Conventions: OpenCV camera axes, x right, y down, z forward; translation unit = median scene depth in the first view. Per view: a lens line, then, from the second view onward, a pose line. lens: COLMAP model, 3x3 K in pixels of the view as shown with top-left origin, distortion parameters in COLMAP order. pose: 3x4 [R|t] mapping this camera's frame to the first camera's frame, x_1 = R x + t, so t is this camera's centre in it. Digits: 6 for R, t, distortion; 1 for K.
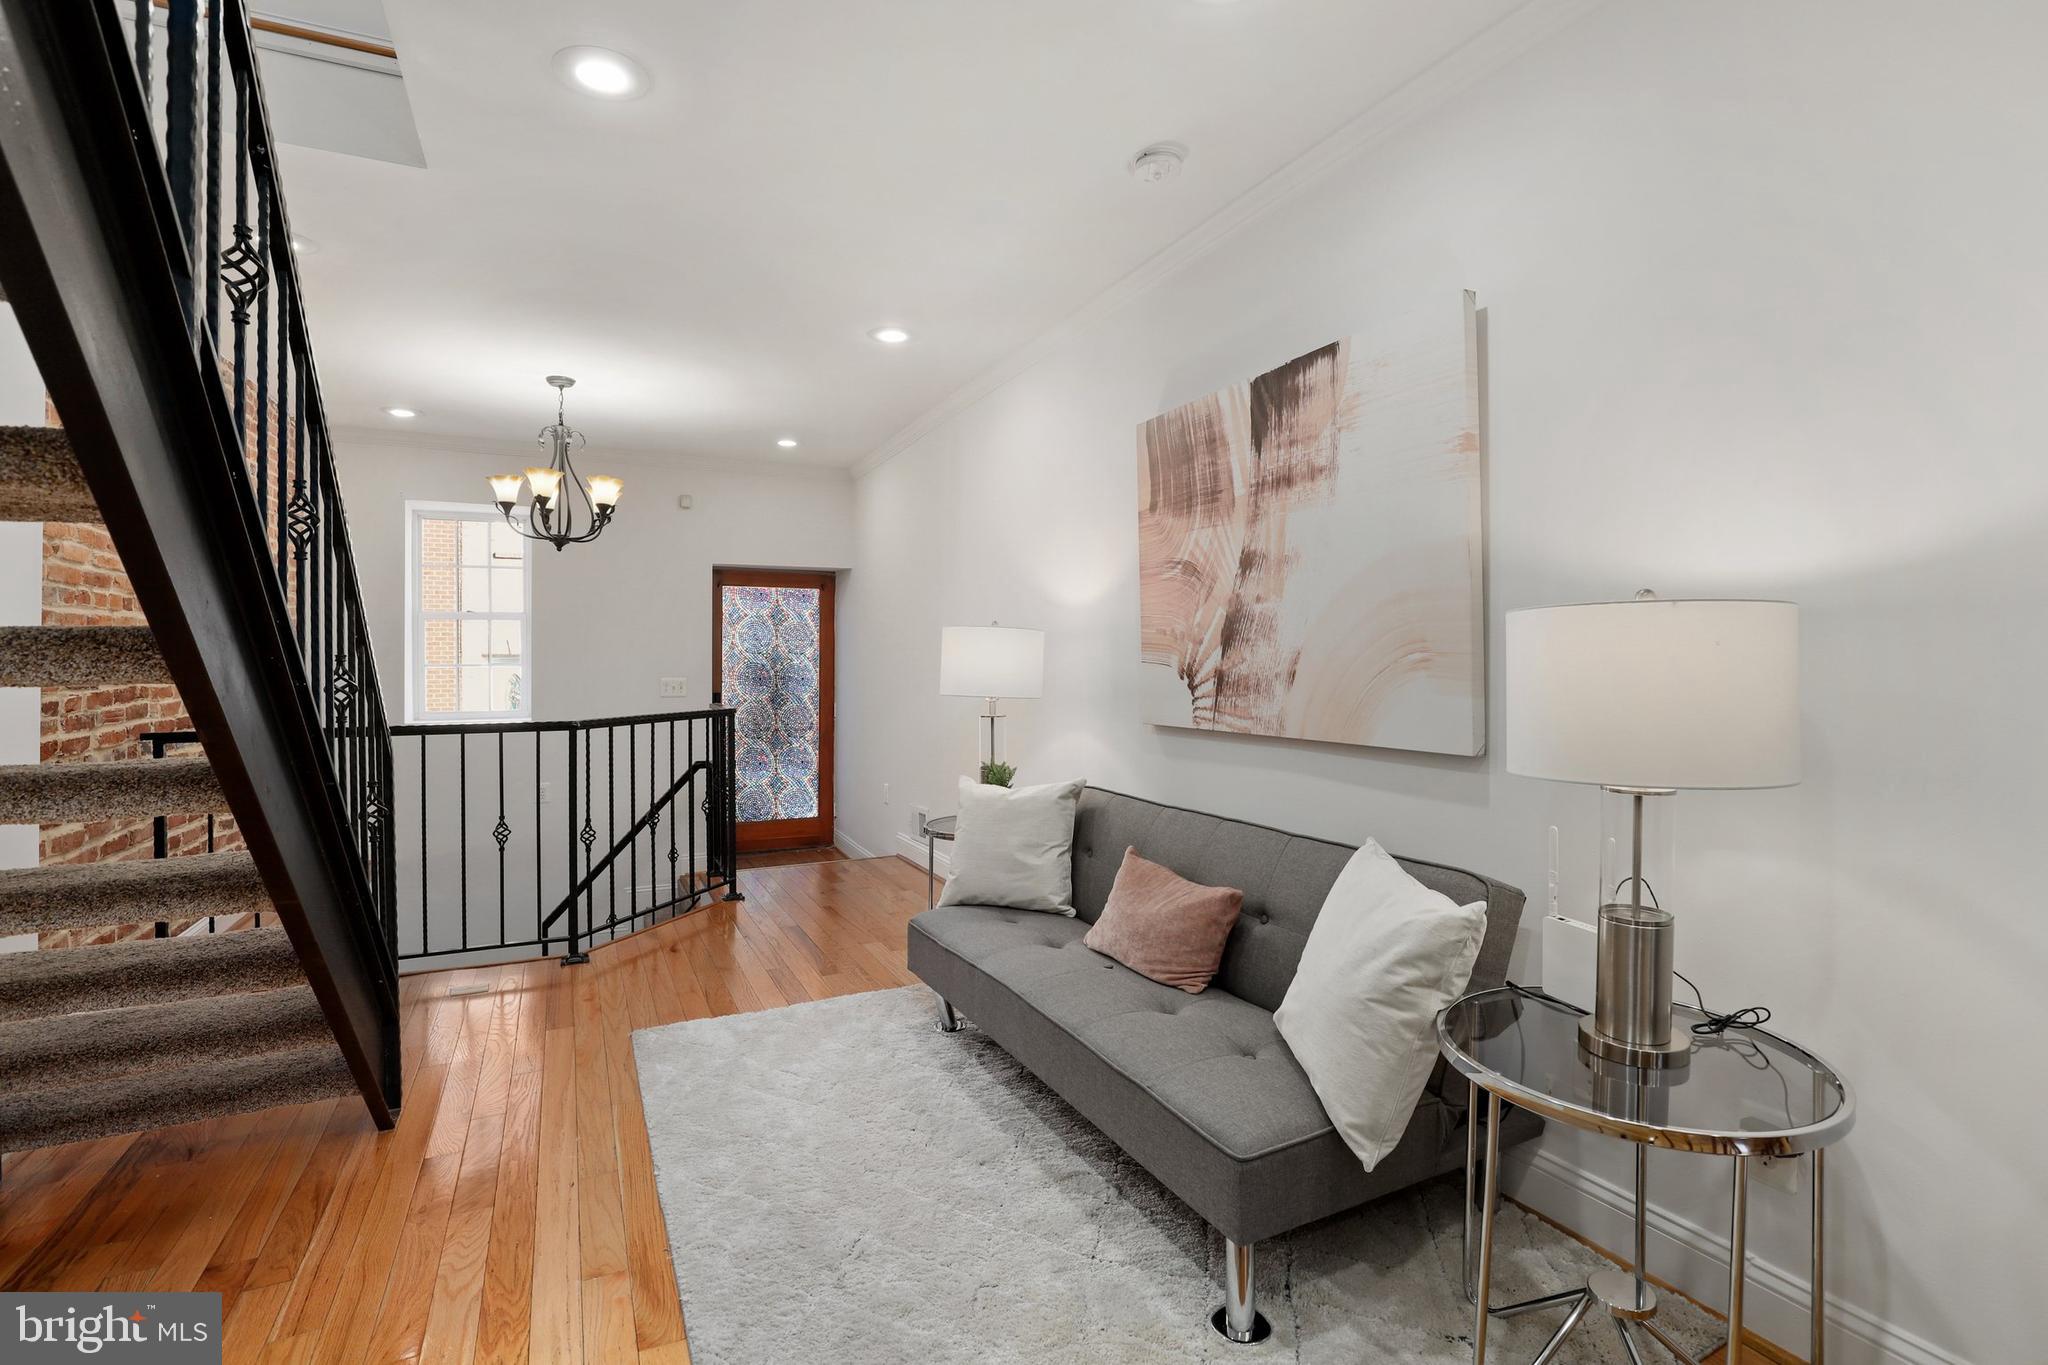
lens RADIAL K [[950.7, 0, 1032.7], [0, 950.7, 656.3], [0, 0, 1]] dist [-0.029356, 0.006154]
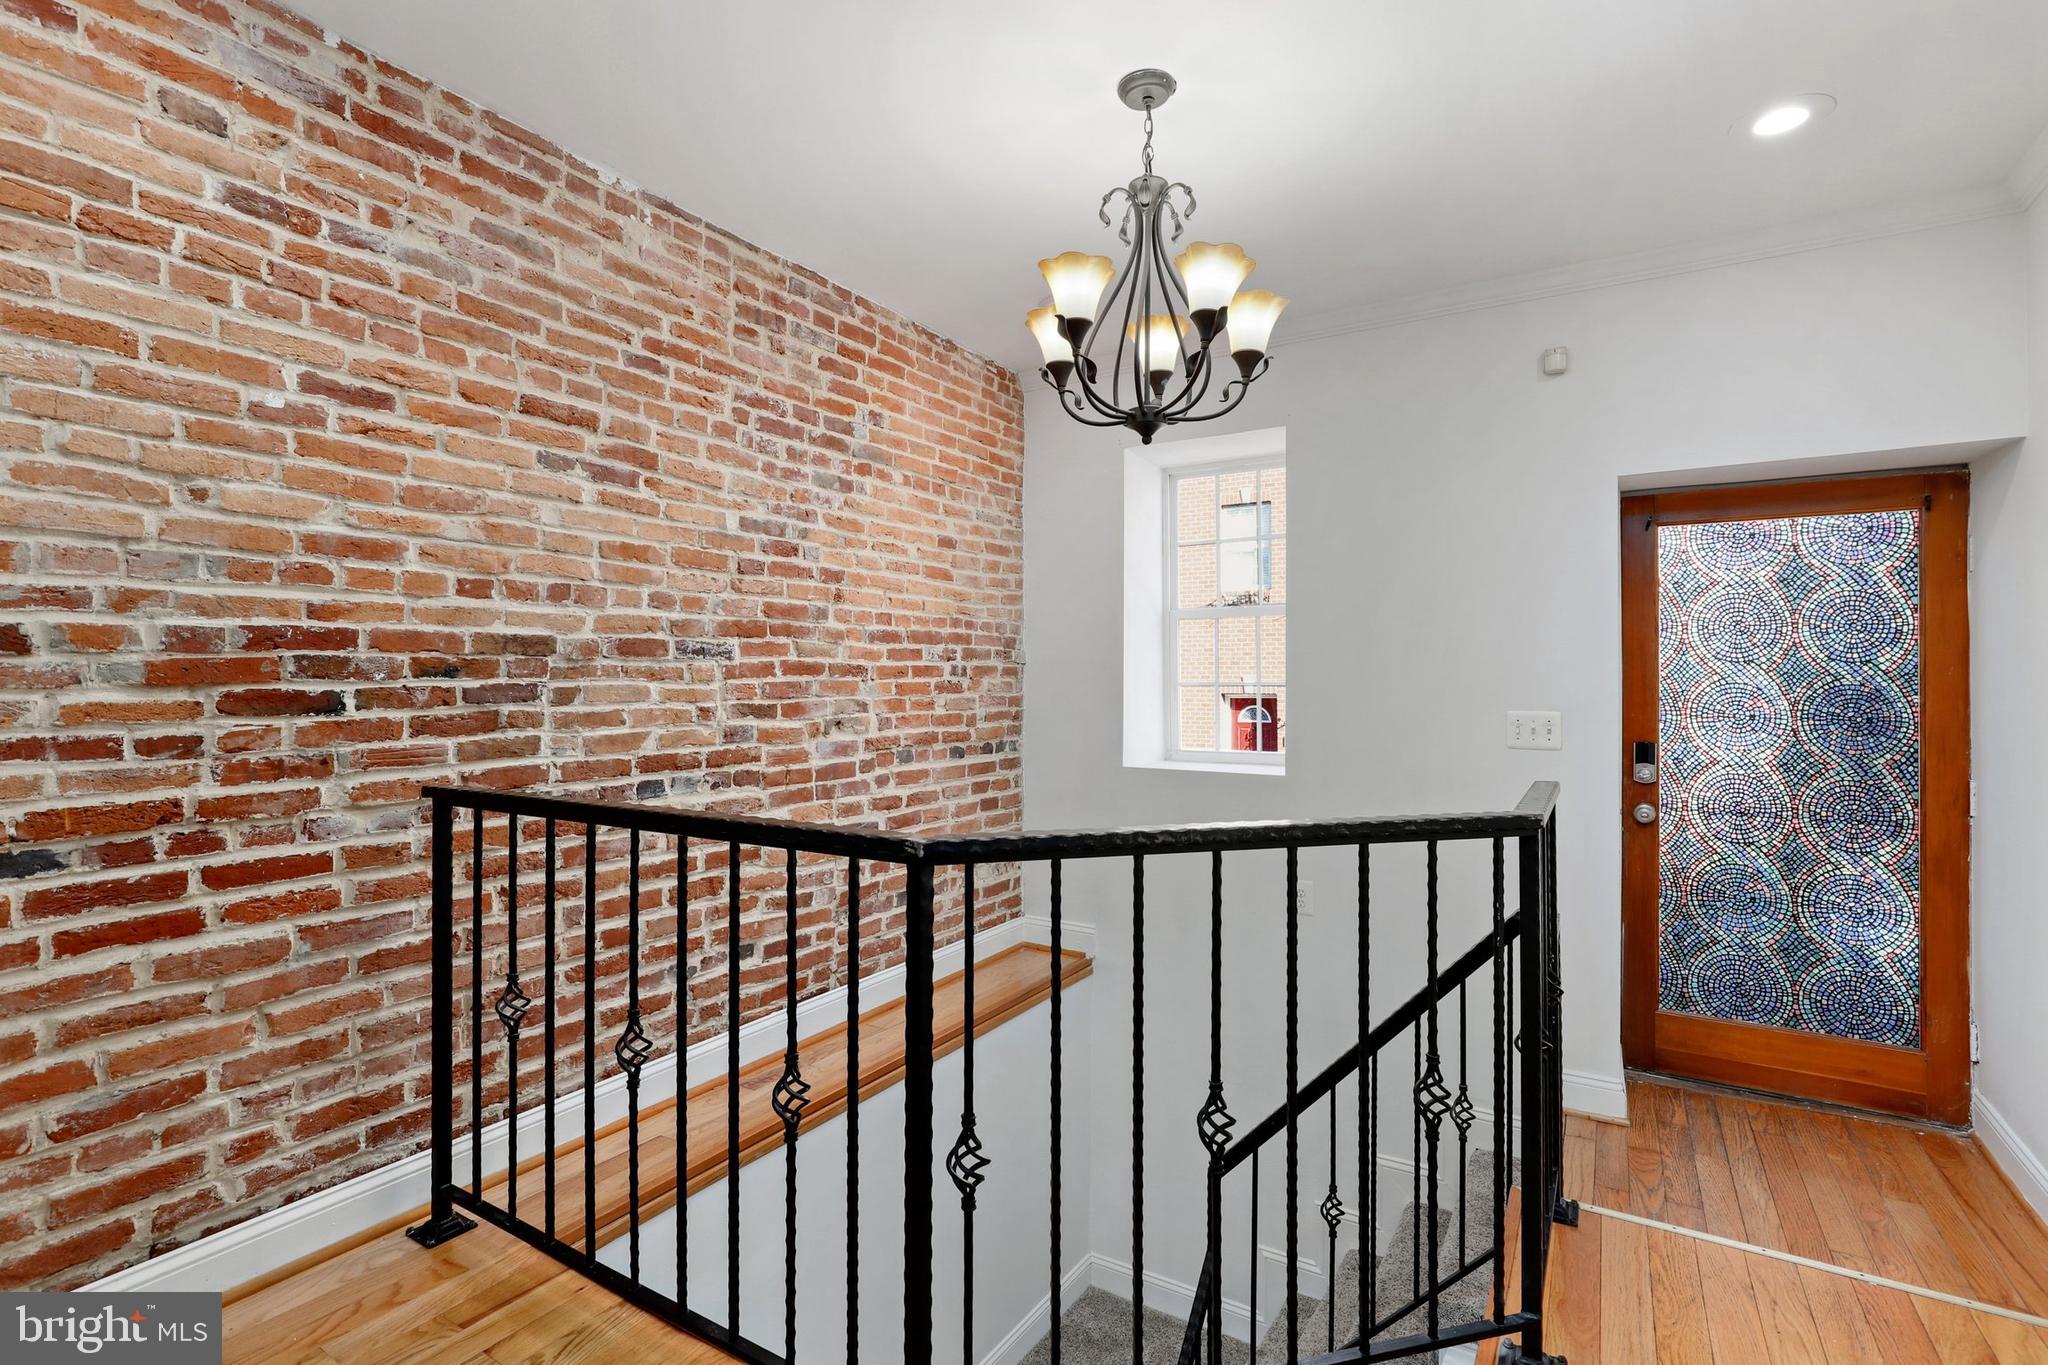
lens RADIAL K [[950.7, 0, 1021.3], [0, 950.7, 660.8], [0, 0, 1]] dist [-0.029356, 0.006154]
pose [[0.527455, -0.012180, -0.849495, -0.161387], [-0.000305, 0.999894, -0.014526, 0.004741], [0.849583, 0.007921, 0.527396, 0.839998]]
